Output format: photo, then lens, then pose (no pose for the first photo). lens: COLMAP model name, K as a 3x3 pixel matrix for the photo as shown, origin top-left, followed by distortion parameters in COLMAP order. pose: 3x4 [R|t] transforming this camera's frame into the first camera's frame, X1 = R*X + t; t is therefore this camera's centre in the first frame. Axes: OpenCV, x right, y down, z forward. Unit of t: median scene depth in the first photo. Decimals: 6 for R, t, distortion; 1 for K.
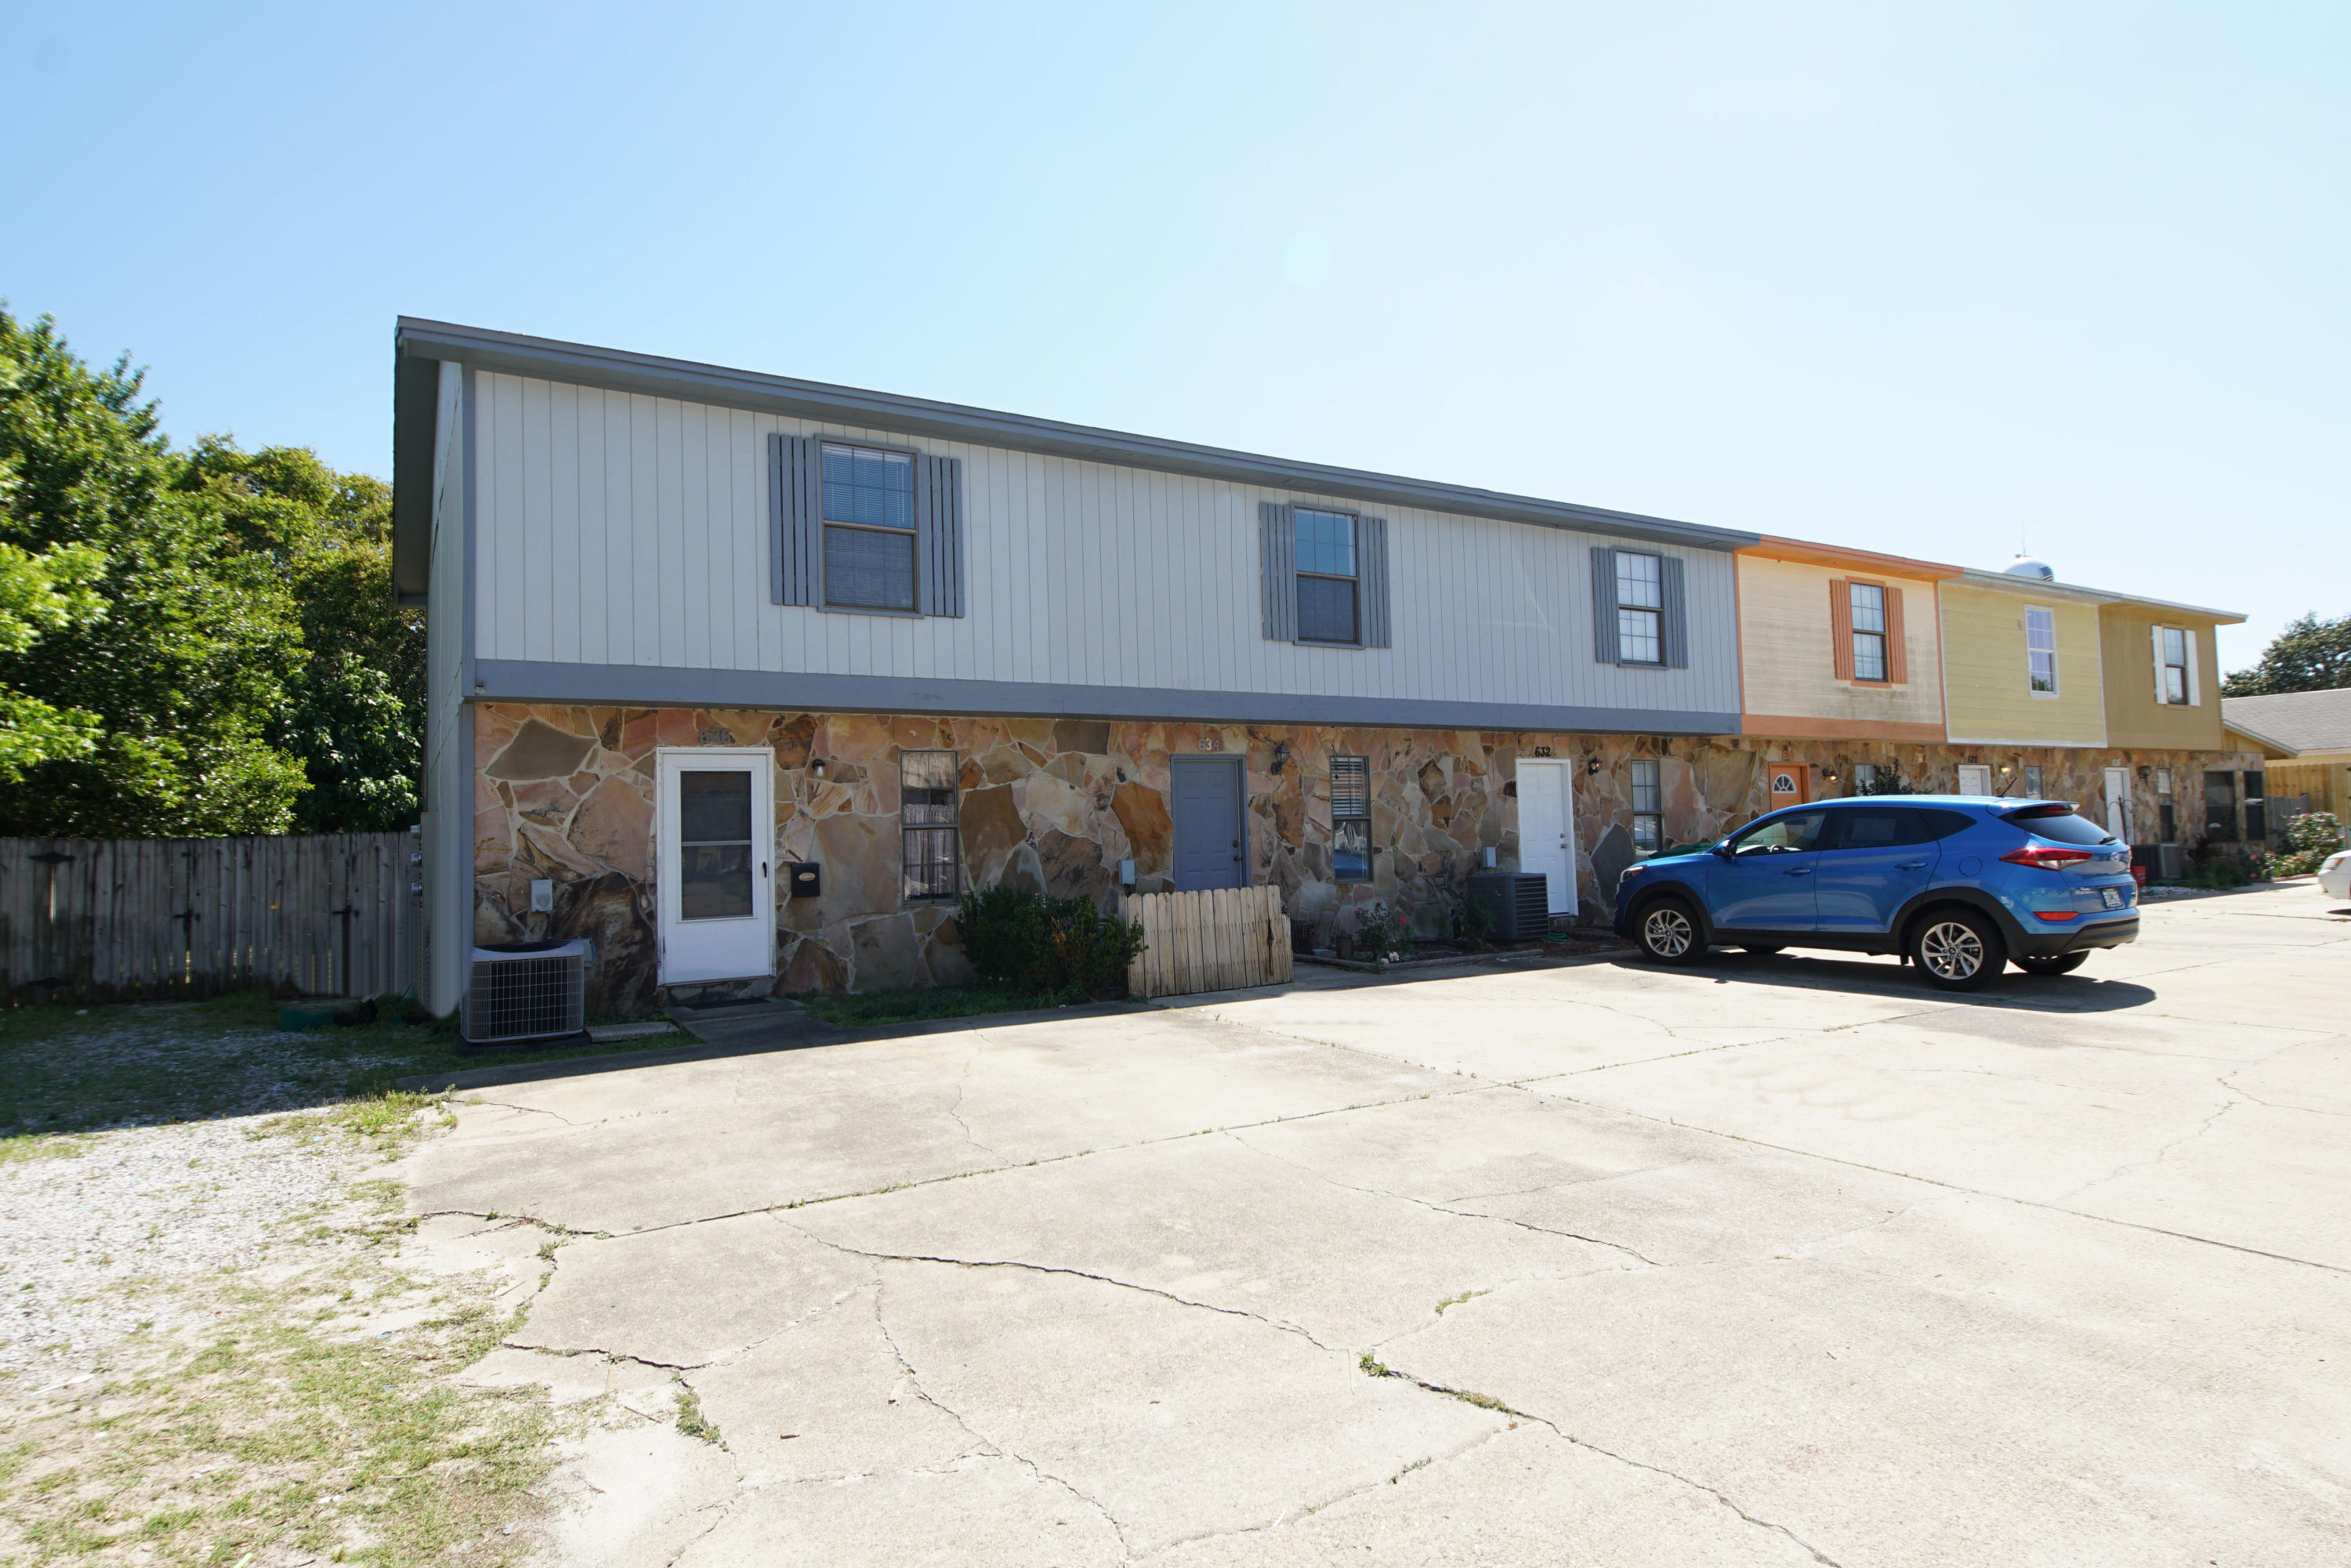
lens RADIAL K [[1267.9, 0, 1142.4], [0, 1267.9, 778.8], [0, 0, 1]] dist [0.014776, -0.000383]
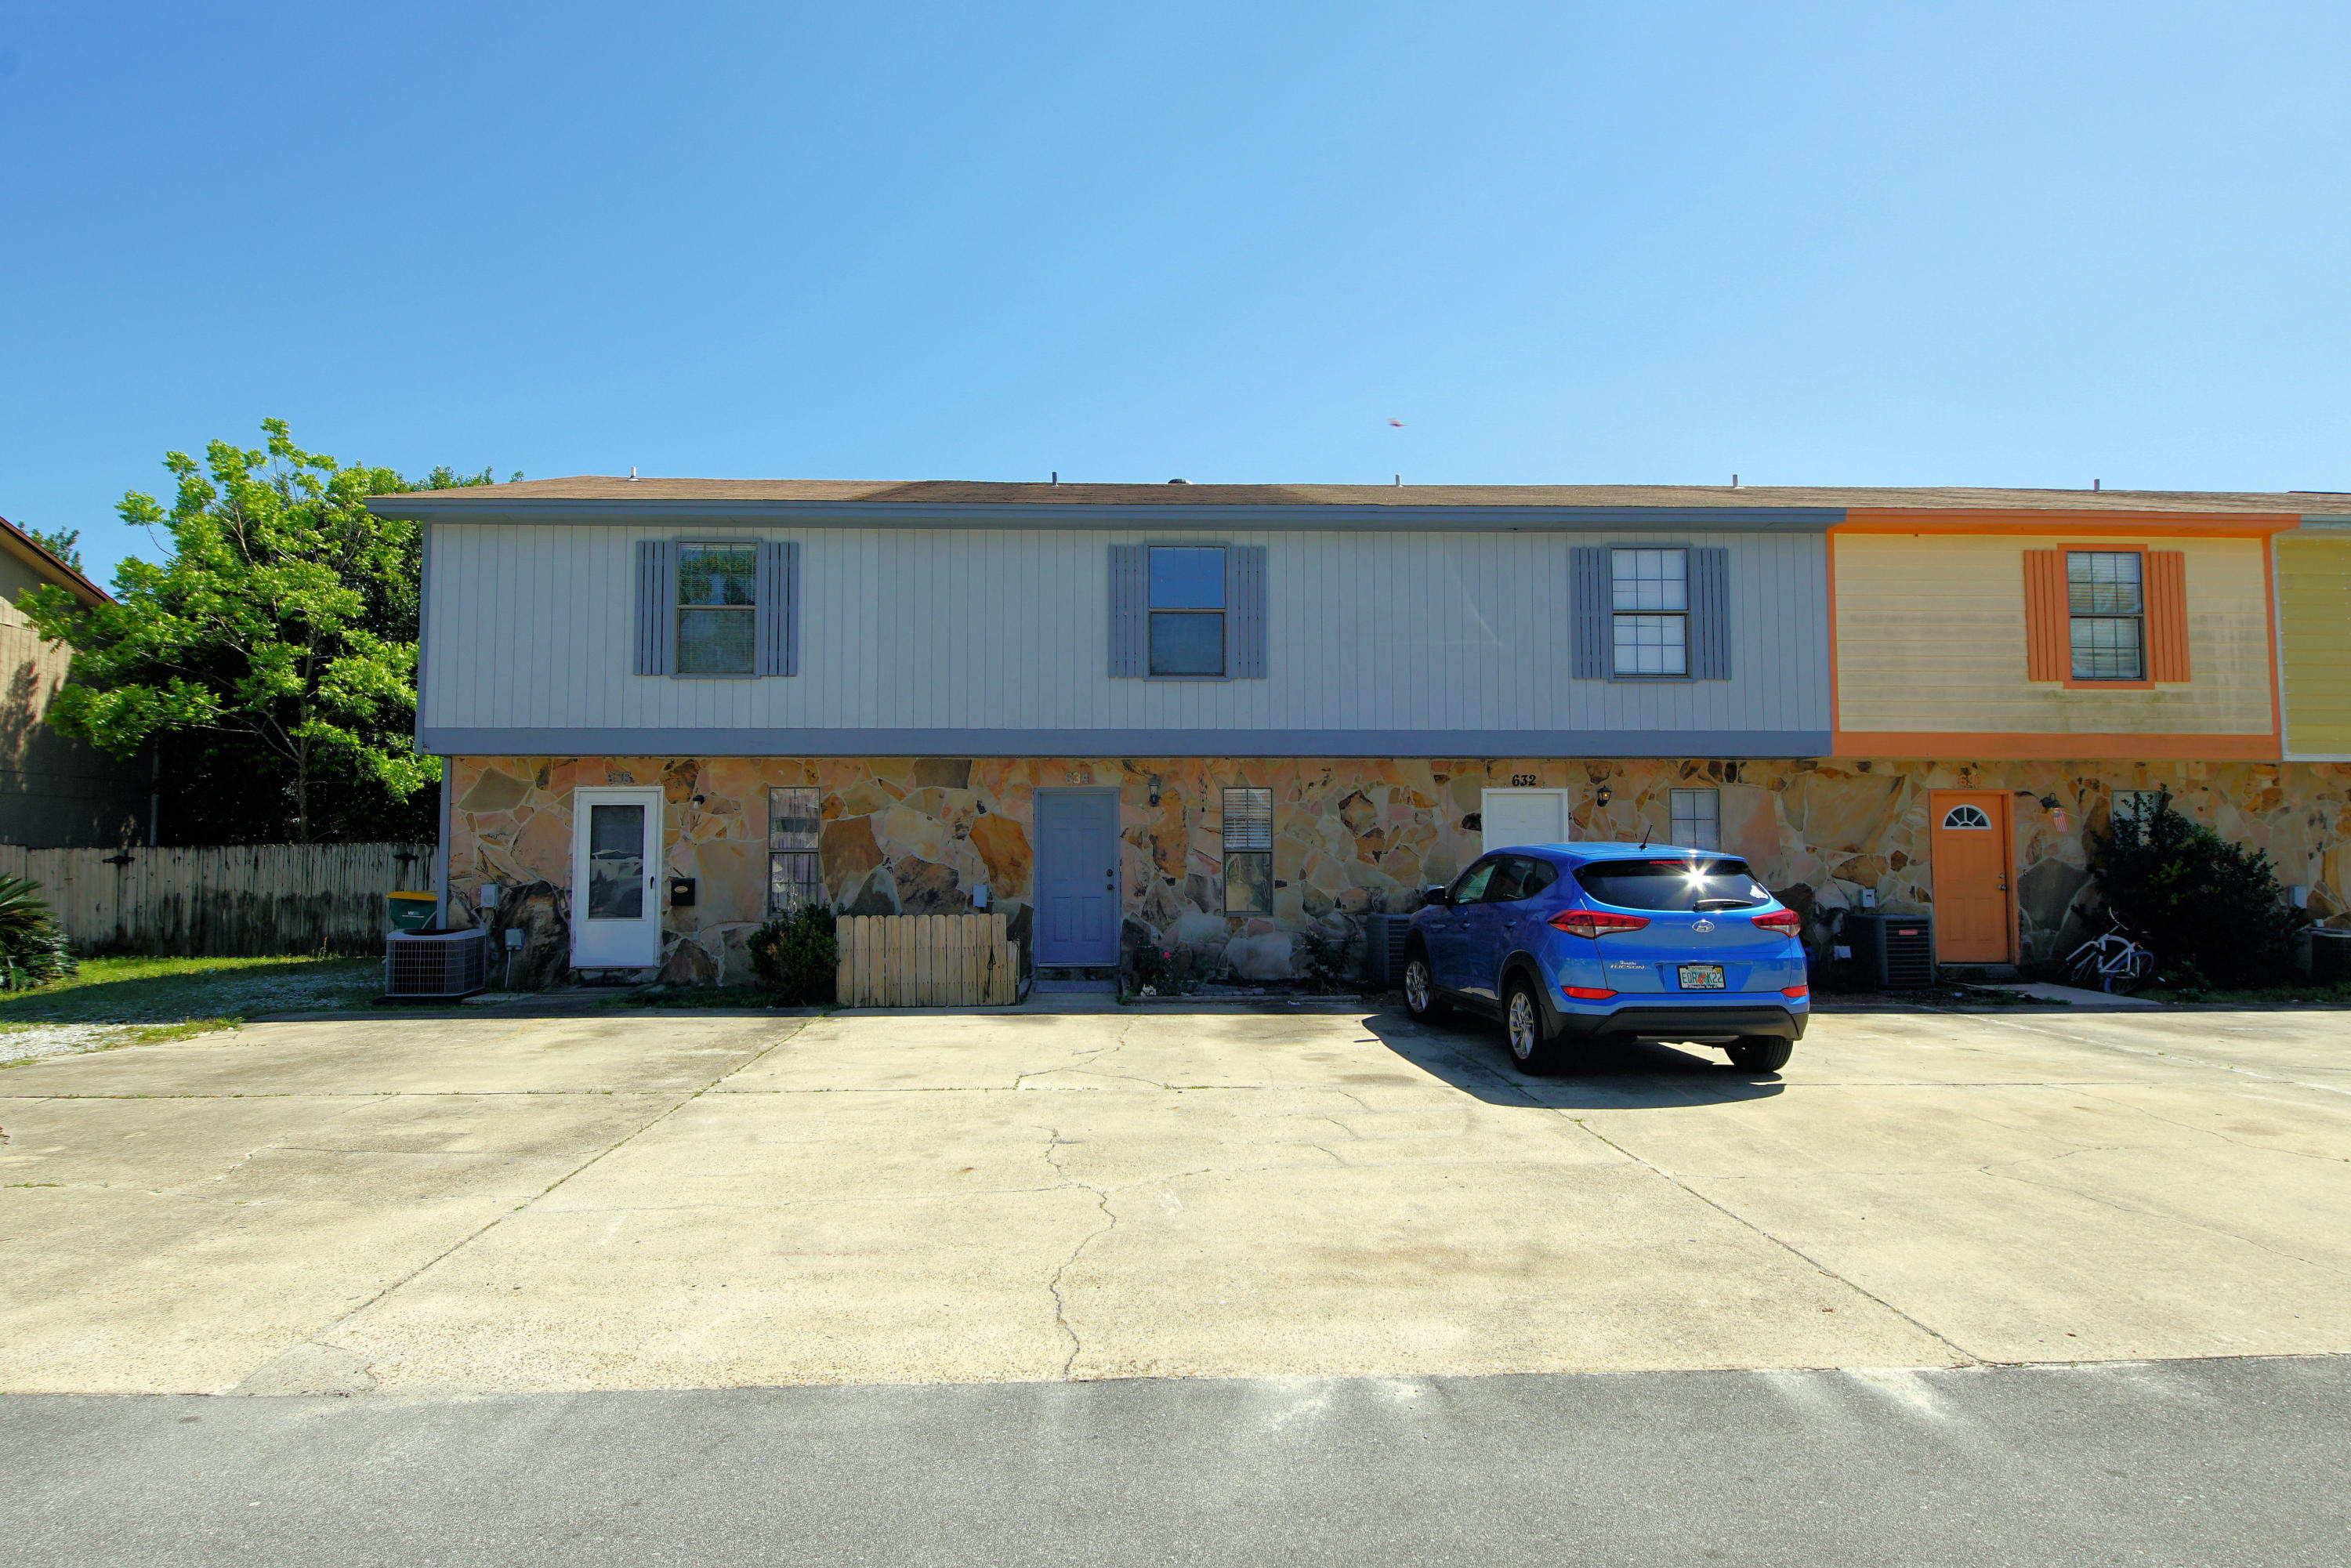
lens RADIAL K [[1267.9, 0, 1142.4], [0, 1267.9, 778.8], [0, 0, 1]] dist [0.014776, -0.000383]
pose [[0.876096, -0.004426, -0.482116, 0.631947], [-0.000280, 0.999953, -0.009689, -0.016996], [0.482136, 0.008624, 0.876054, 0.103369]]
